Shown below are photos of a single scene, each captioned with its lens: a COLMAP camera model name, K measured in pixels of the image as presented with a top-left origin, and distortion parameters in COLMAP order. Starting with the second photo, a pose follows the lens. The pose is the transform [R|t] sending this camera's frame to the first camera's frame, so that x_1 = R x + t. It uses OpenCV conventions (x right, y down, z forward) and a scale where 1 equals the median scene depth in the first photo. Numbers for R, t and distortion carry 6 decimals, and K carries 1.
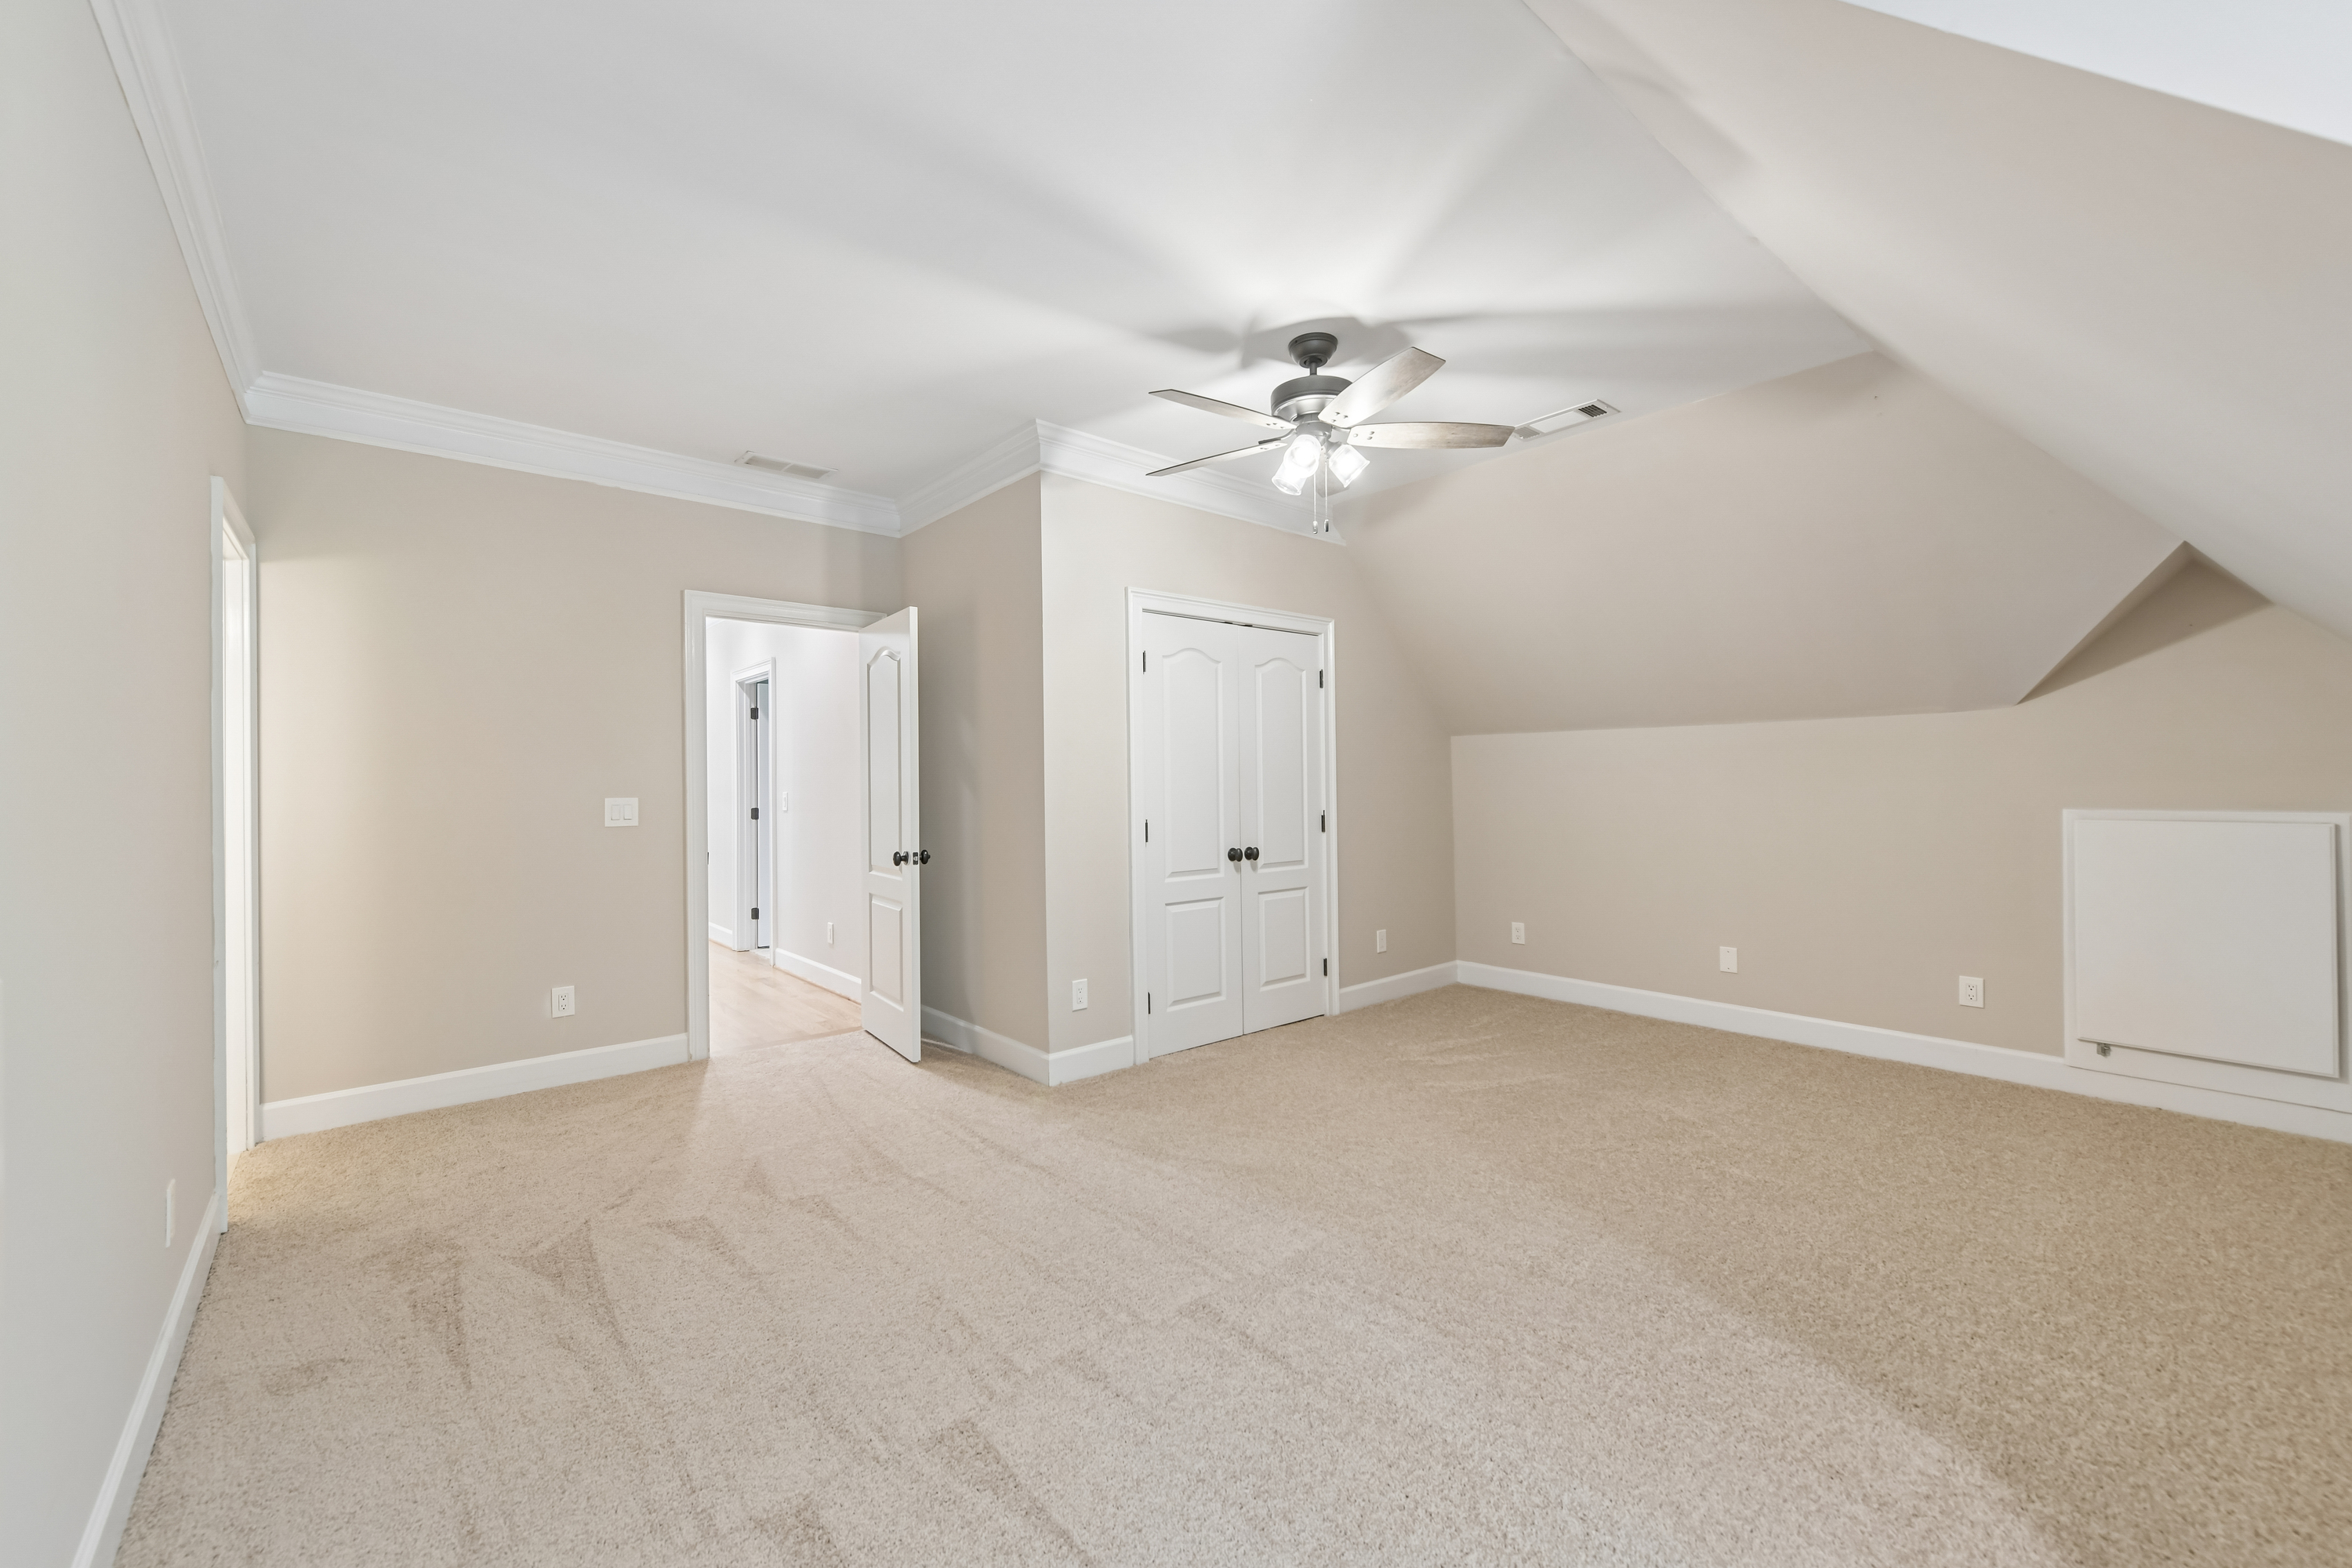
lens RADIAL K [[933.0, 0, 1174.1], [0, 933.0, 778.8], [0, 0, 1]] dist [0.008735, -0.000017]
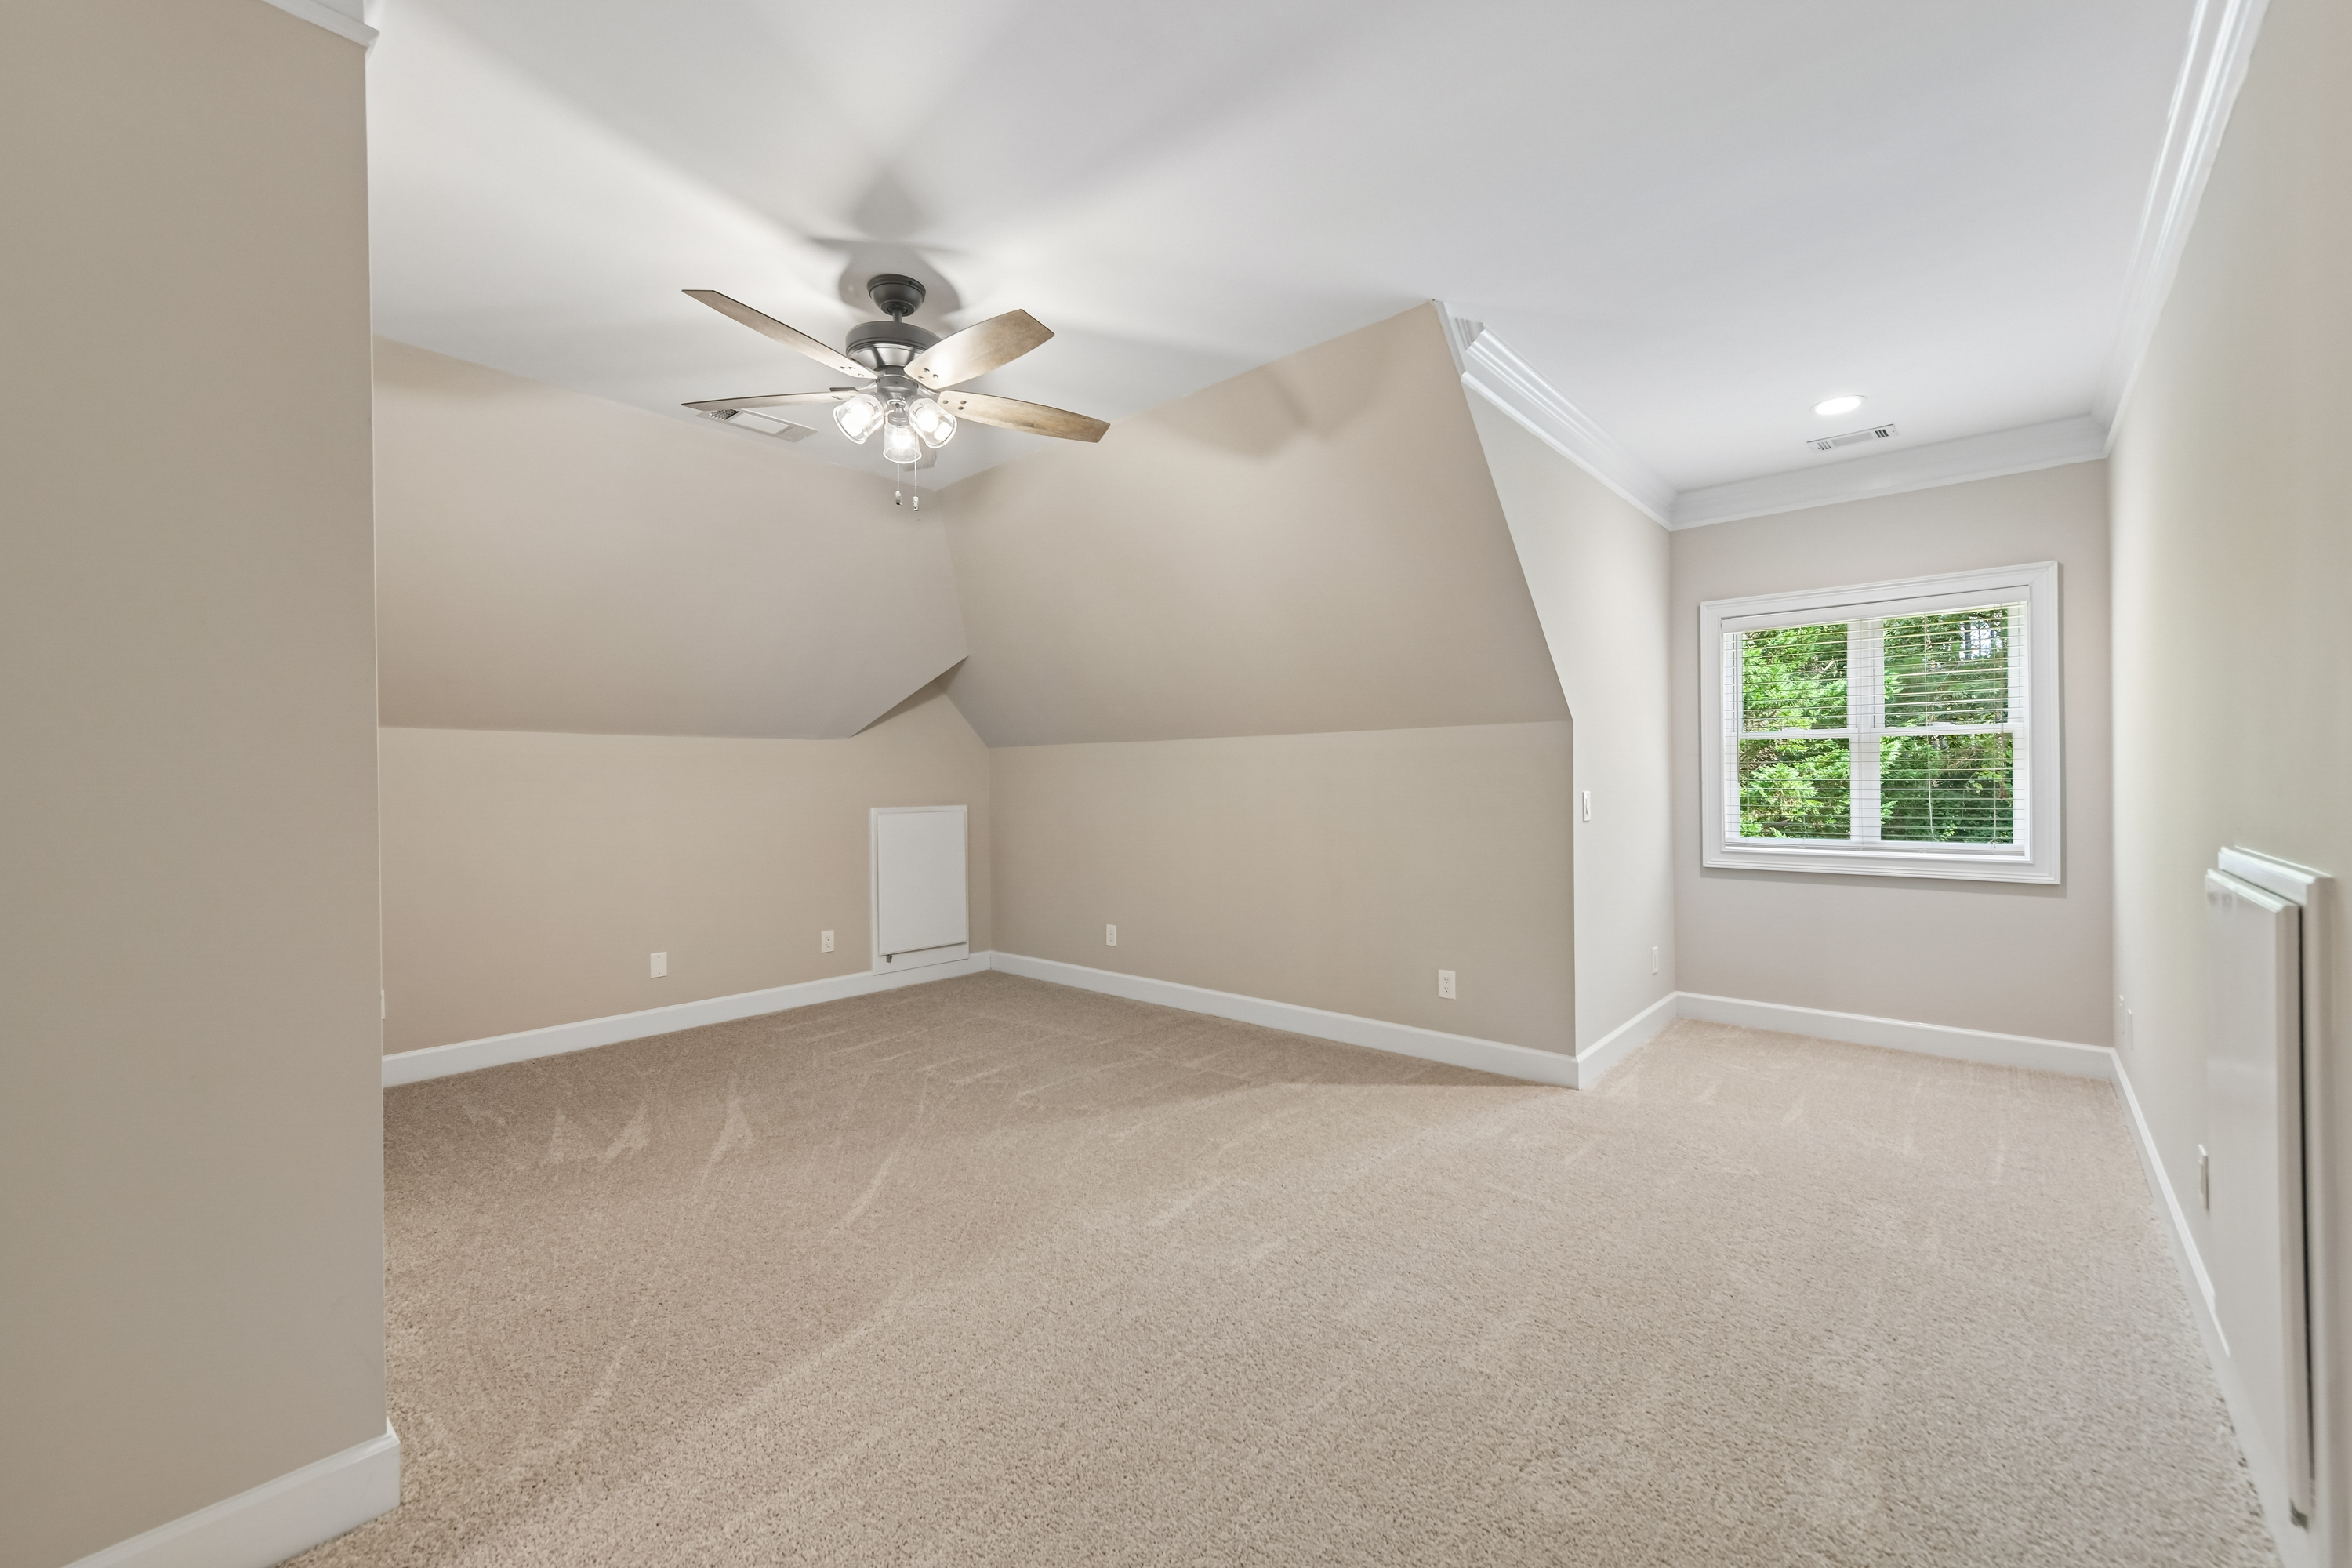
lens RADIAL K [[933.0, 0, 1174.0], [0, 933.0, 783.6], [0, 0, 1]] dist [0.008735, -0.000017]
pose [[-0.130499, 0.005720, 0.991432, -0.614336], [0.006682, 0.999966, -0.004890, 0.004056], [-0.991426, 0.005987, -0.130533, 0.704352]]
